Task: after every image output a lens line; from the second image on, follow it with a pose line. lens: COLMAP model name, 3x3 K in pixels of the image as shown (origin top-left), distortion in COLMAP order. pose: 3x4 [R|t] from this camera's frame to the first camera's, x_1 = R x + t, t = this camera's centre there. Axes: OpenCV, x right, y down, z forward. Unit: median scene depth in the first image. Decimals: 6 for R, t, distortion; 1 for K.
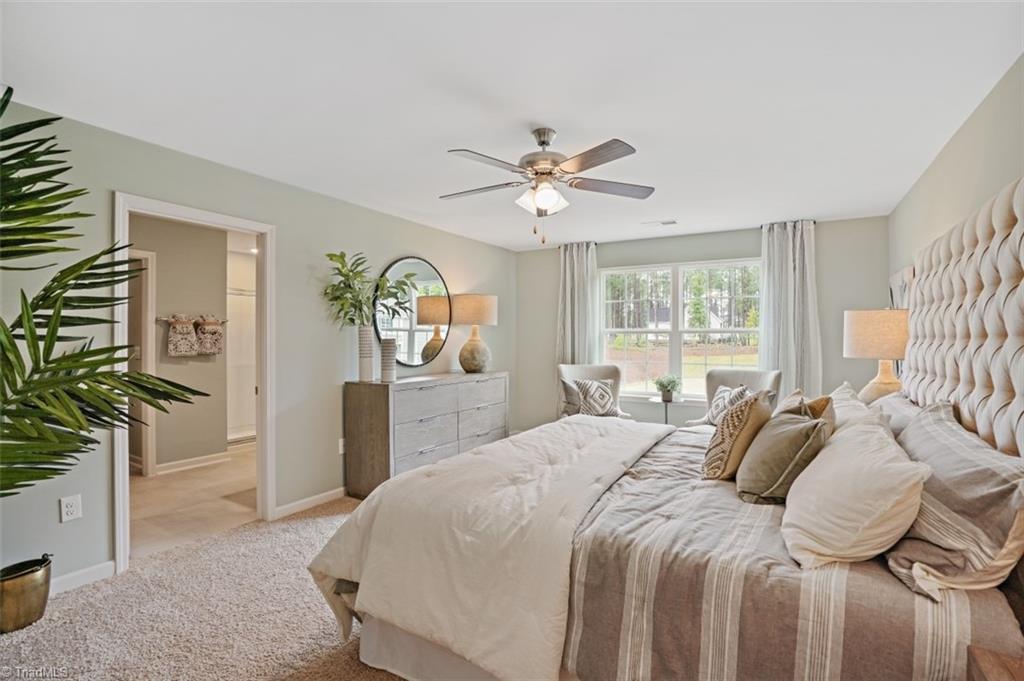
lens RADIAL K [[480.4, 0, 513.7], [0, 480.4, 328.4], [0, 0, 1]] dist [-0.062042, 0.026604]
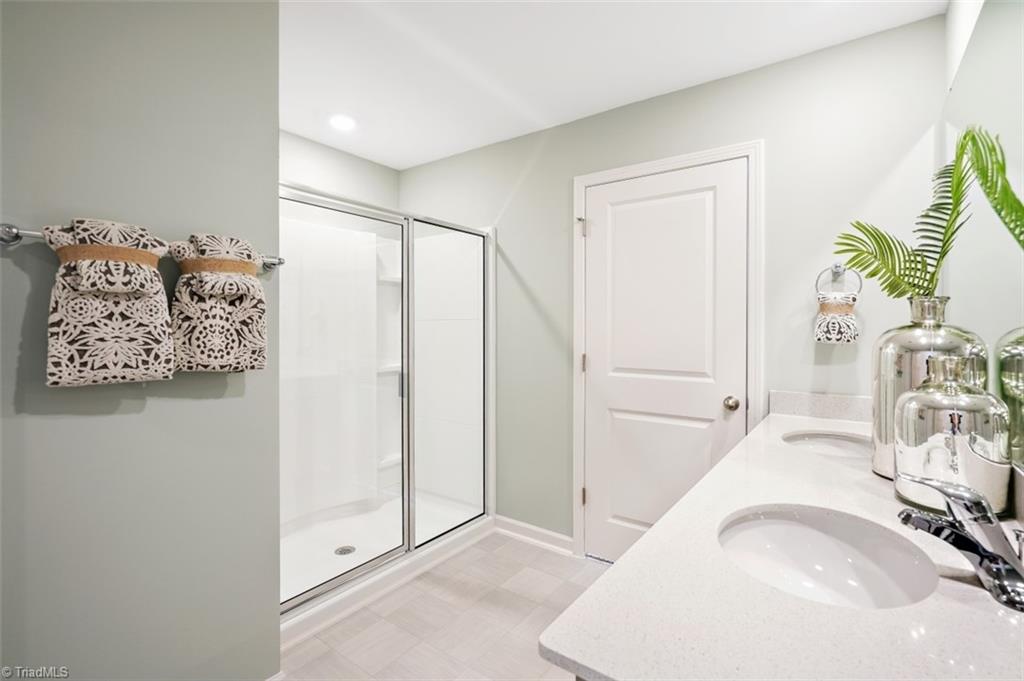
lens RADIAL K [[480.4, 0, 513.7], [0, 480.4, 328.4], [0, 0, 1]] dist [-0.062042, 0.026604]
pose [[0.996306, 0.002577, -0.085831, -0.448786], [-0.000743, 0.999771, 0.021393, 0.022196], [0.085866, -0.021250, 0.996080, 0.735852]]
